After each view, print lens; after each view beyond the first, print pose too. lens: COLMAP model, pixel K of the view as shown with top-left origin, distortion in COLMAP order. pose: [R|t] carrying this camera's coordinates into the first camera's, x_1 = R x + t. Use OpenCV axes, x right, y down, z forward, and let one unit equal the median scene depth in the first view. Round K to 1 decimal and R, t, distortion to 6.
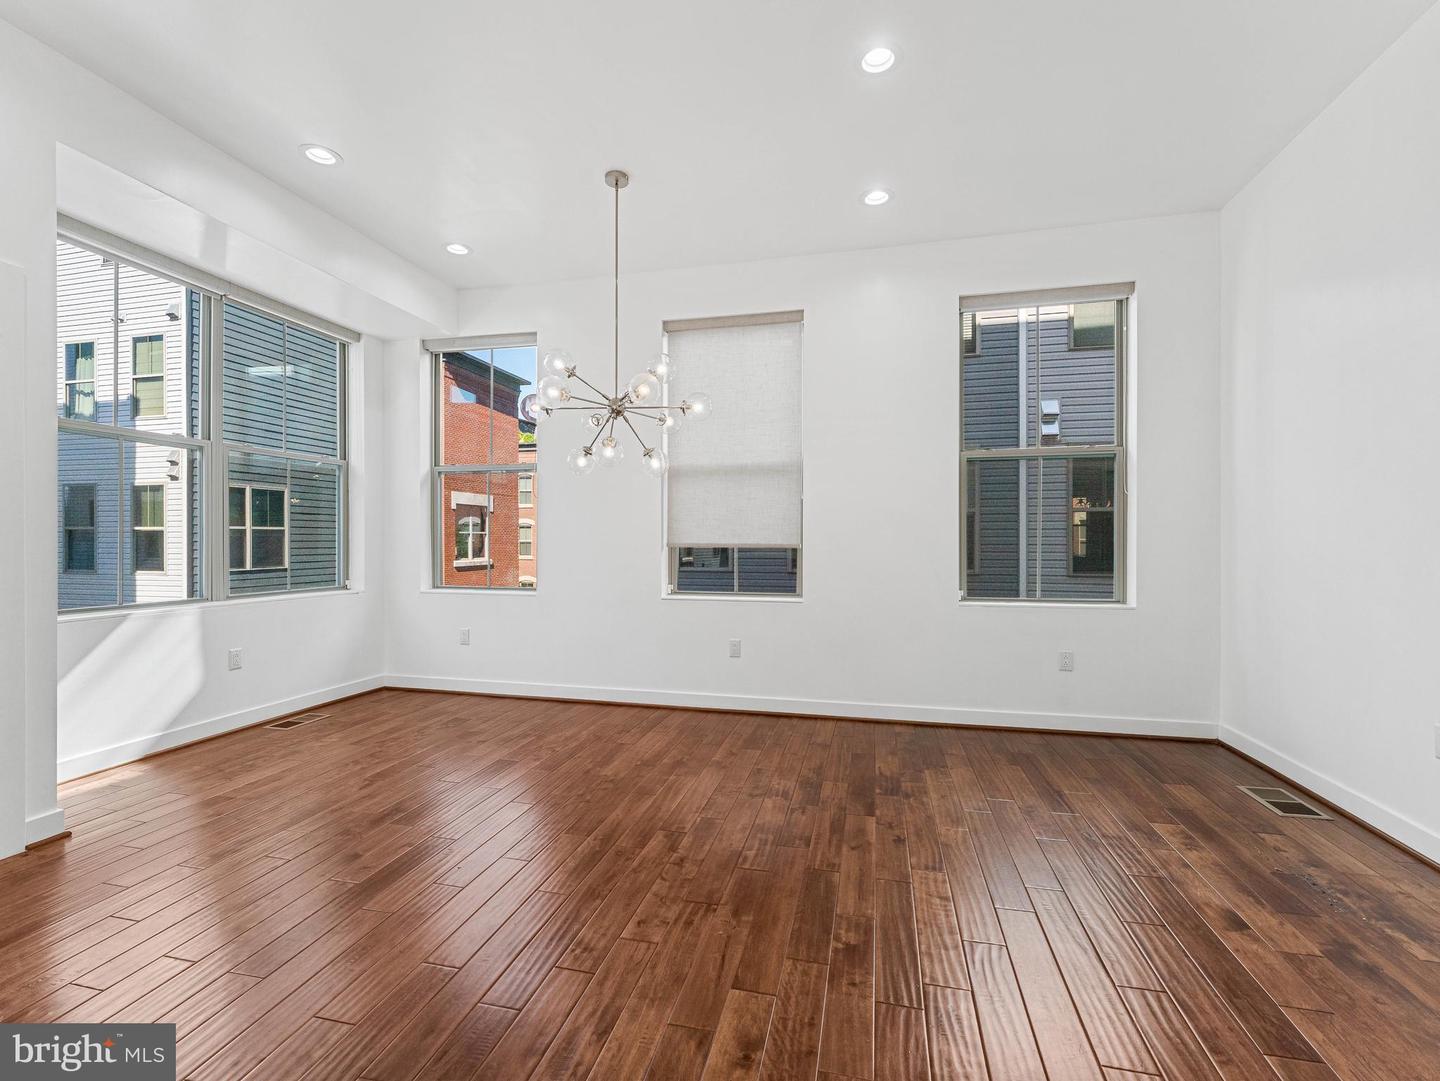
lens RADIAL K [[648.6, 0, 720.0], [0, 648.6, 540.5], [0, 0, 1]] dist [-0.001152, -0.000158]
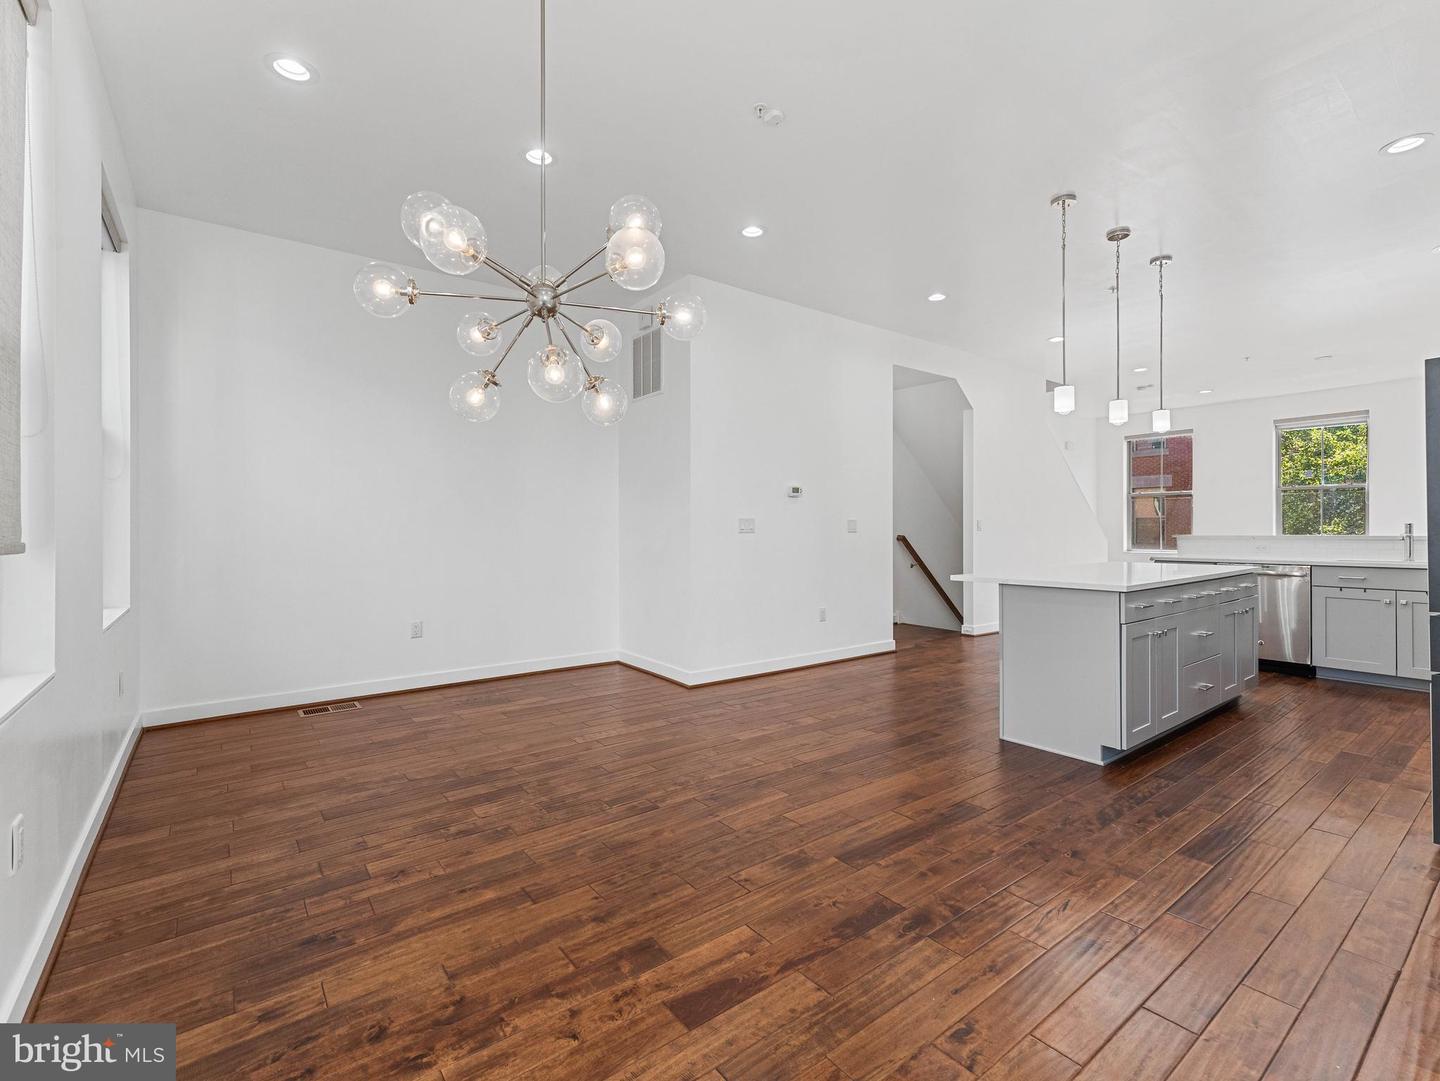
lens RADIAL K [[648.6, 0, 720.0], [0, 648.6, 540.5], [0, 0, 1]] dist [-0.001152, -0.000158]
pose [[-0.774750, -0.010401, 0.632182, -0.659623], [0.001196, 0.999839, 0.017915, -0.005219], [-0.632267, 0.014636, -0.774613, 1.386630]]
